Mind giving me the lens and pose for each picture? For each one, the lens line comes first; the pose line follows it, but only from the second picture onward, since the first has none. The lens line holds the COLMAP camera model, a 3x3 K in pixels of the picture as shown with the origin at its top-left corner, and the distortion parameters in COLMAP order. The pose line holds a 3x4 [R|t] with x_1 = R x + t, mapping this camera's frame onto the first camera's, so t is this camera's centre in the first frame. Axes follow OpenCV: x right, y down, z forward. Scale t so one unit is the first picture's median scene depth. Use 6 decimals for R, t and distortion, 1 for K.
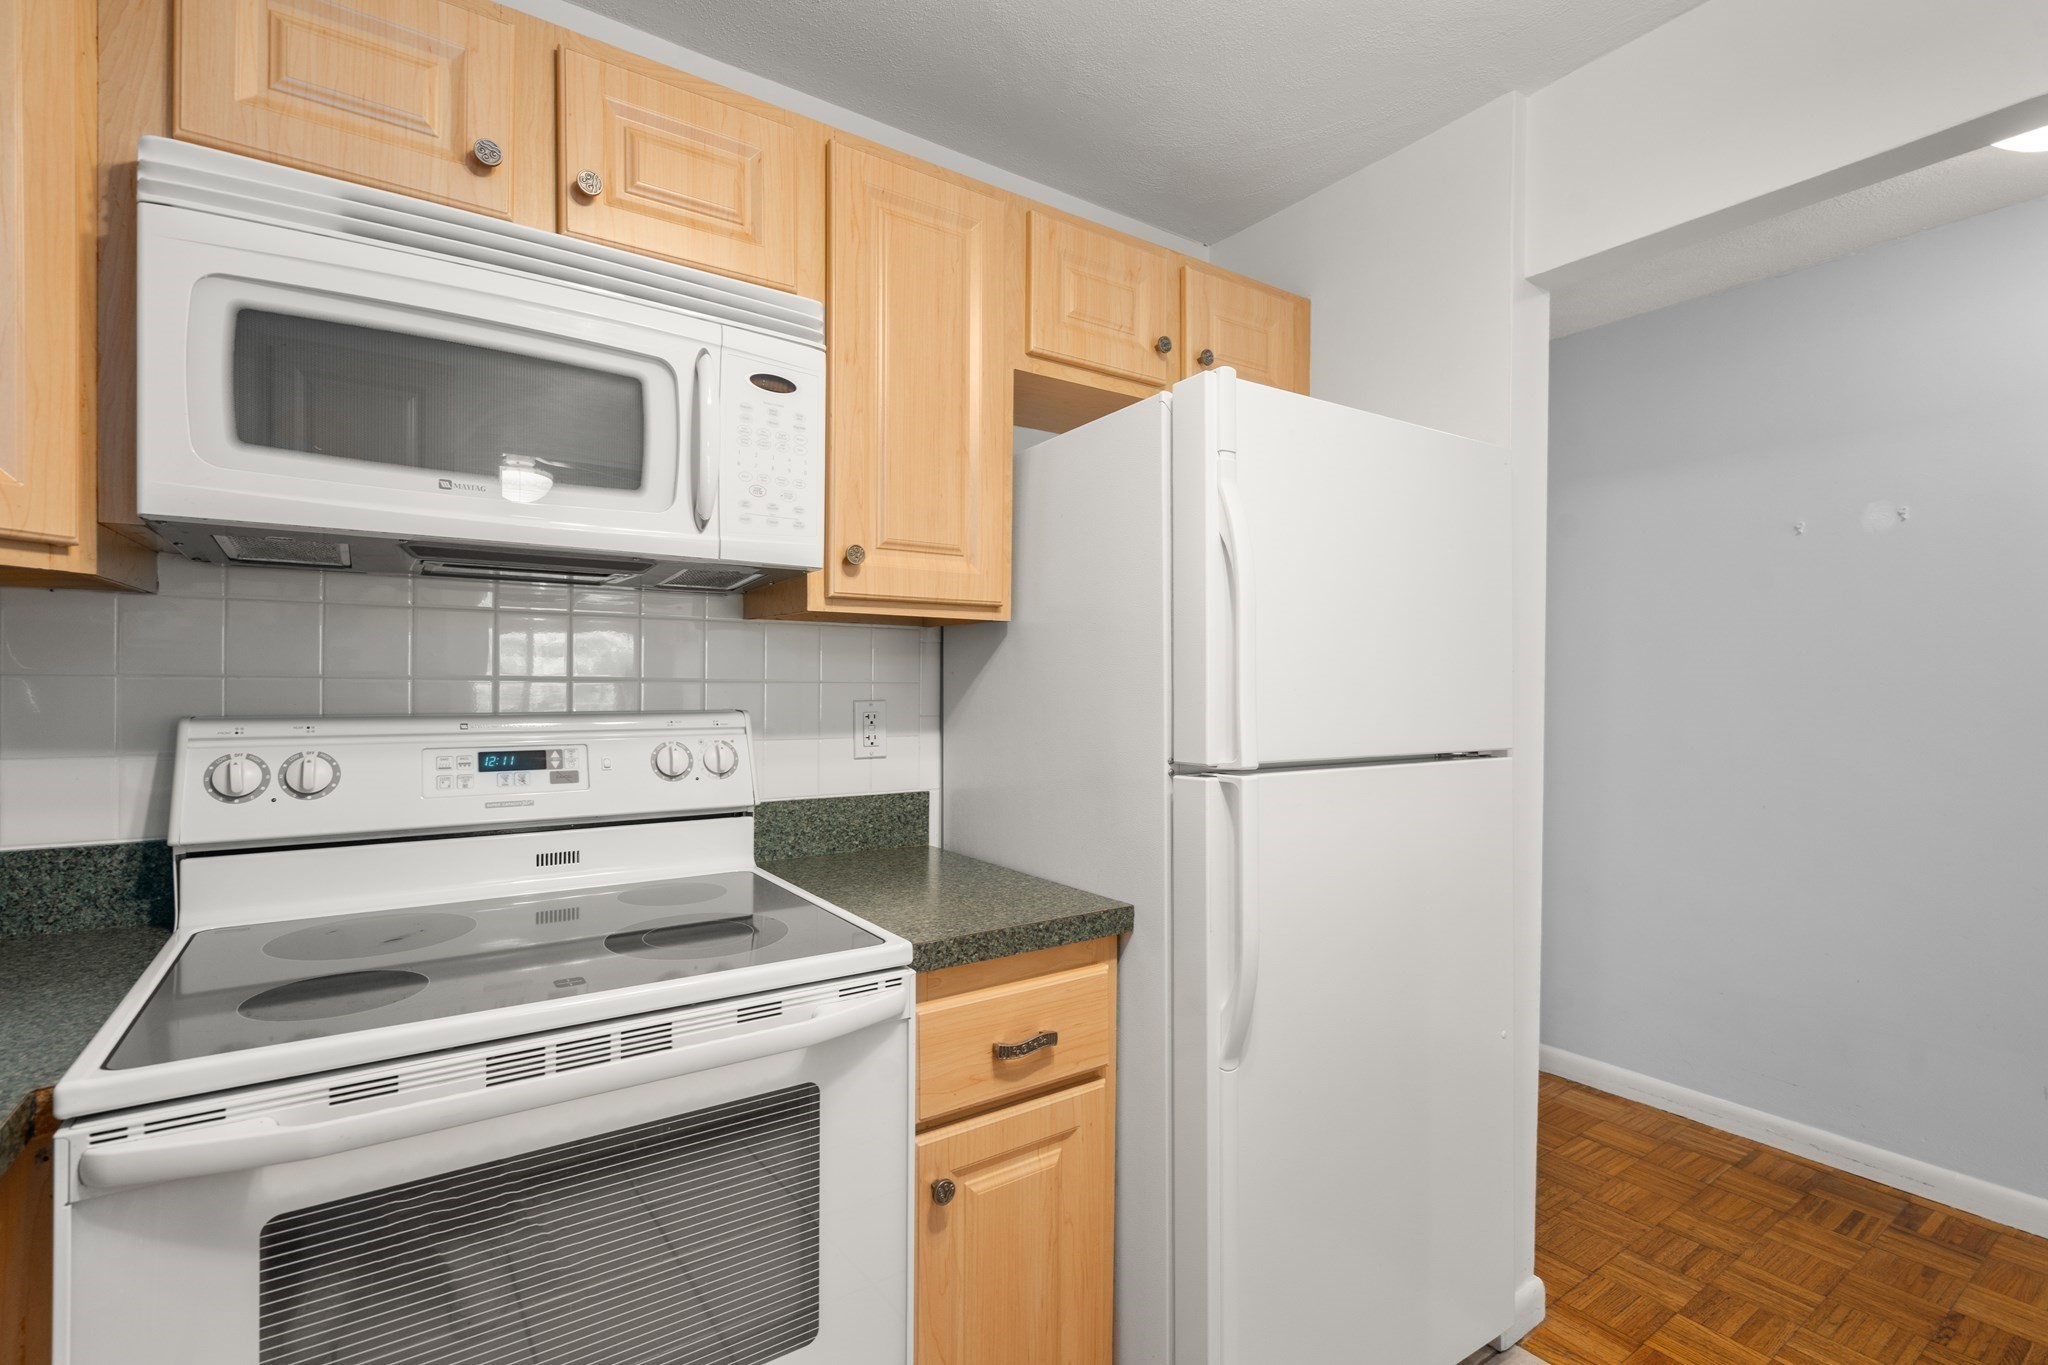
lens RADIAL K [[932.7, 0, 1009.4], [0, 932.7, 685.9], [0, 0, 1]] dist [-0.010703, 0.003294]
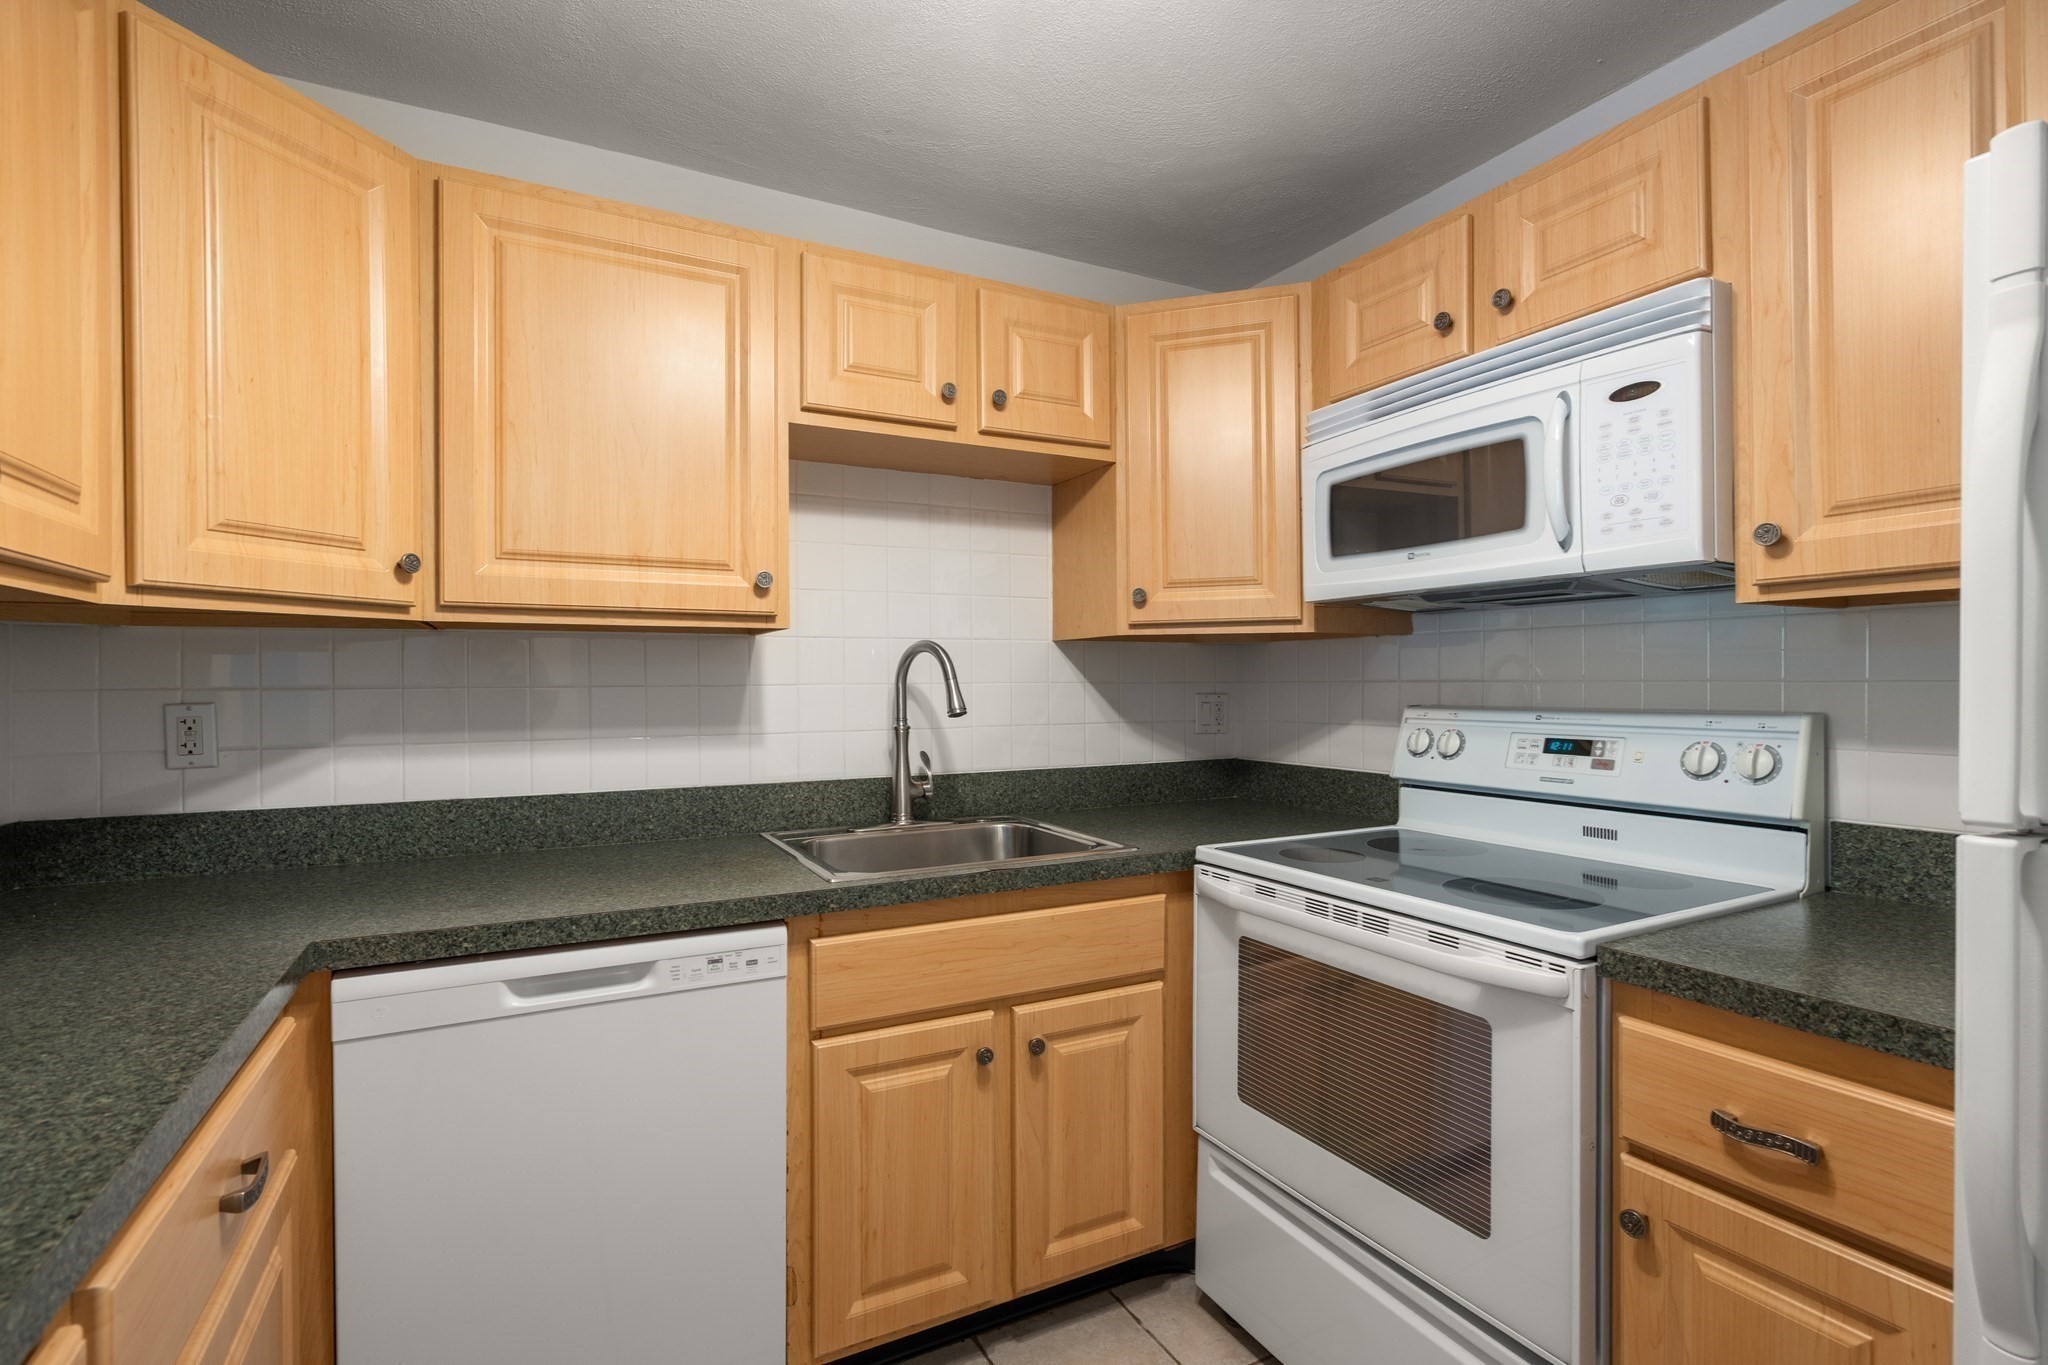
lens RADIAL K [[932.7, 0, 1025.1], [0, 932.7, 685.9], [0, 0, 1]] dist [-0.010703, 0.003294]
pose [[-0.109363, -0.004709, -0.993991, 0.800577], [0.000197, 0.999989, -0.004759, 0.004981], [0.994002, -0.000716, -0.109361, 0.423193]]
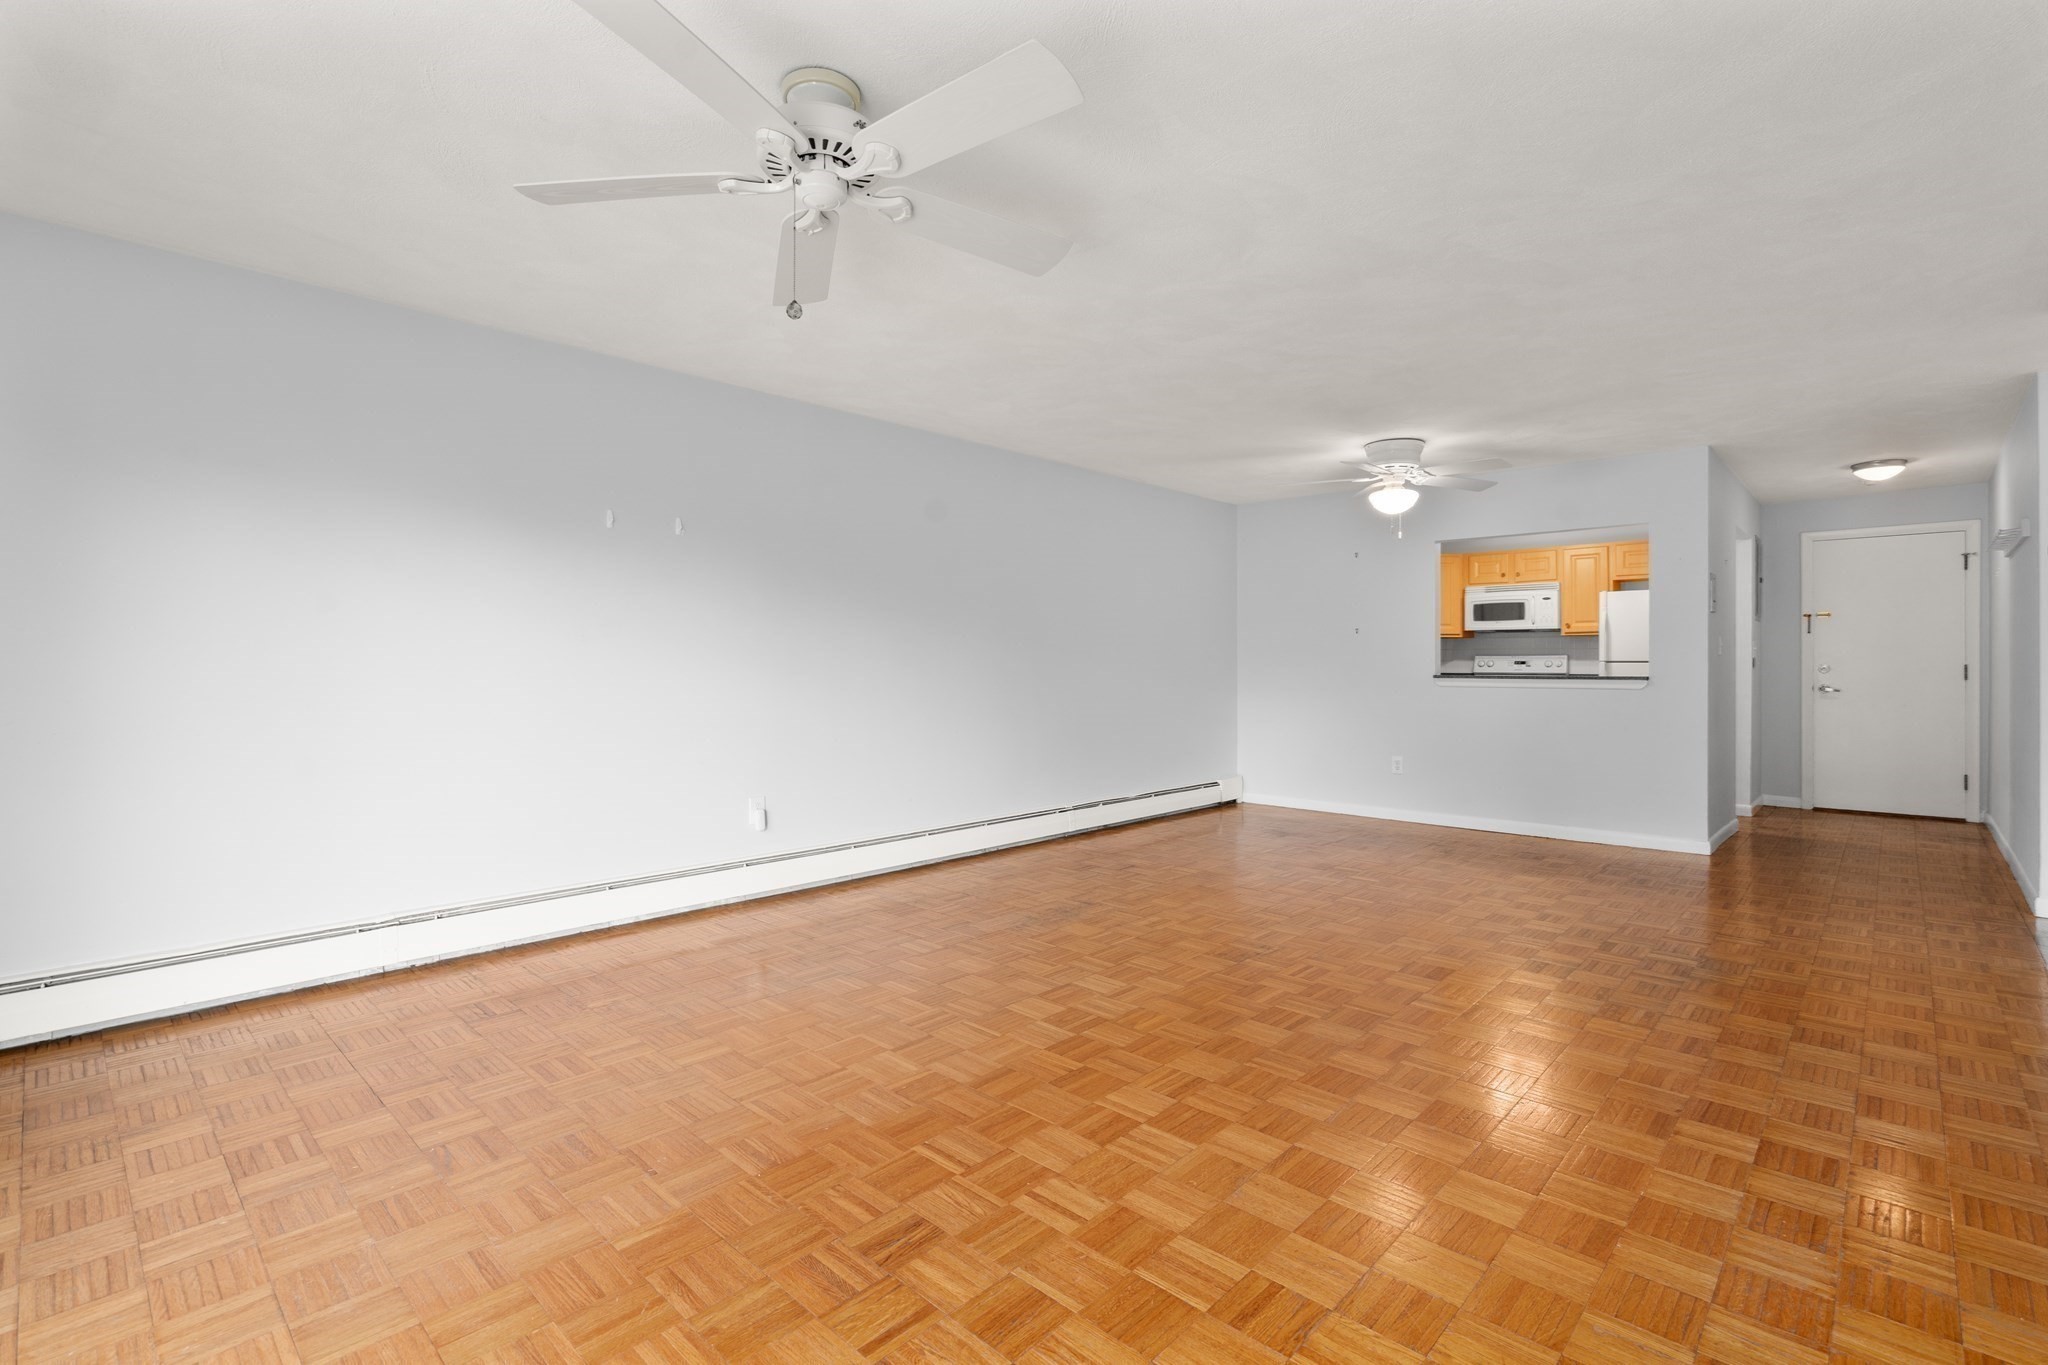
lens RADIAL K [[932.7, 0, 1020.5], [0, 932.7, 676.2], [0, 0, 1]] dist [-0.010703, 0.003294]
pose [[0.211608, 0.002920, -0.977350, 4.685135], [-0.000837, 0.999996, 0.002806, 0.154520], [0.977354, 0.000224, 0.211610, -3.439097]]
